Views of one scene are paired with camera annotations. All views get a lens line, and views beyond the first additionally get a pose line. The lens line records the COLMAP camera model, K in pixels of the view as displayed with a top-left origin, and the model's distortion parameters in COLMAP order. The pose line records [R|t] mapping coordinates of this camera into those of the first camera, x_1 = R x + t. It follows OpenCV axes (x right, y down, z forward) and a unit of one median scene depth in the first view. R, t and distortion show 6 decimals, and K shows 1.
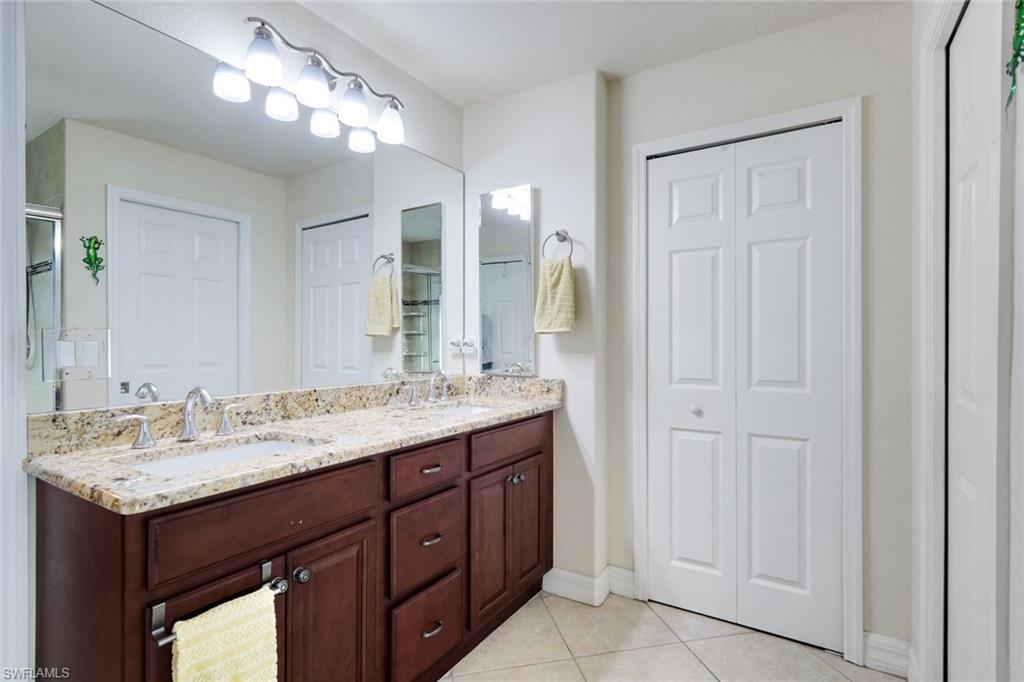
lens RADIAL K [[491.5, 0, 512.3], [0, 491.5, 344.6], [0, 0, 1]] dist [-0.003698, -0.000152]
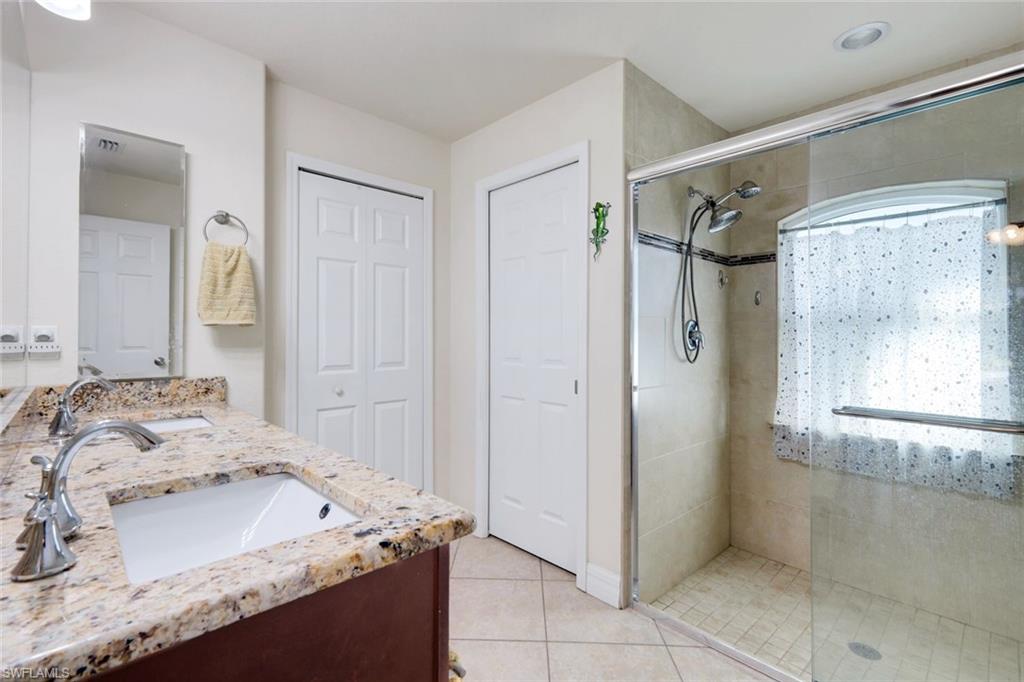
lens RADIAL K [[464.2, 0, 513.7], [0, 464.2, 333.1], [0, 0, 1]] dist [0.000803, 0.000105]
pose [[0.243416, 0.005207, 0.969908, -0.622132], [0.004775, 0.999967, -0.006567, -0.001404], [-0.969910, 0.006229, 0.243383, 0.283945]]
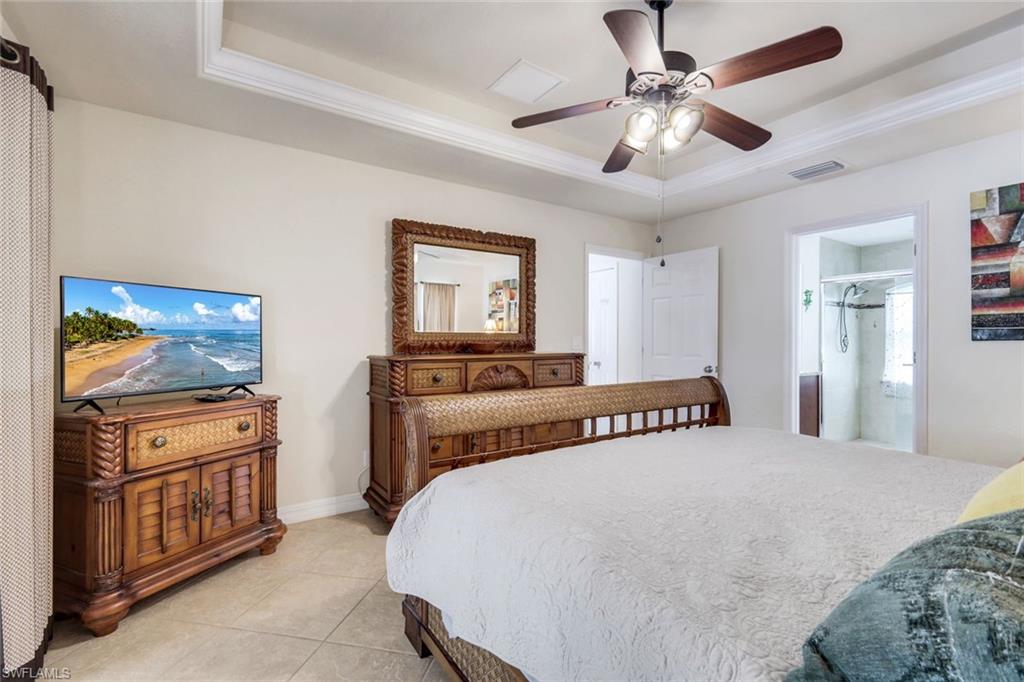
lens RADIAL K [[464.2, 0, 511.3], [0, 464.2, 344.0], [0, 0, 1]] dist [0.000803, 0.000105]
pose [[0.404132, -0.006424, 0.914678, -1.294391], [0.003805, 0.999978, 0.005342, -0.002930], [-0.914693, 0.001321, 0.404148, 0.459578]]
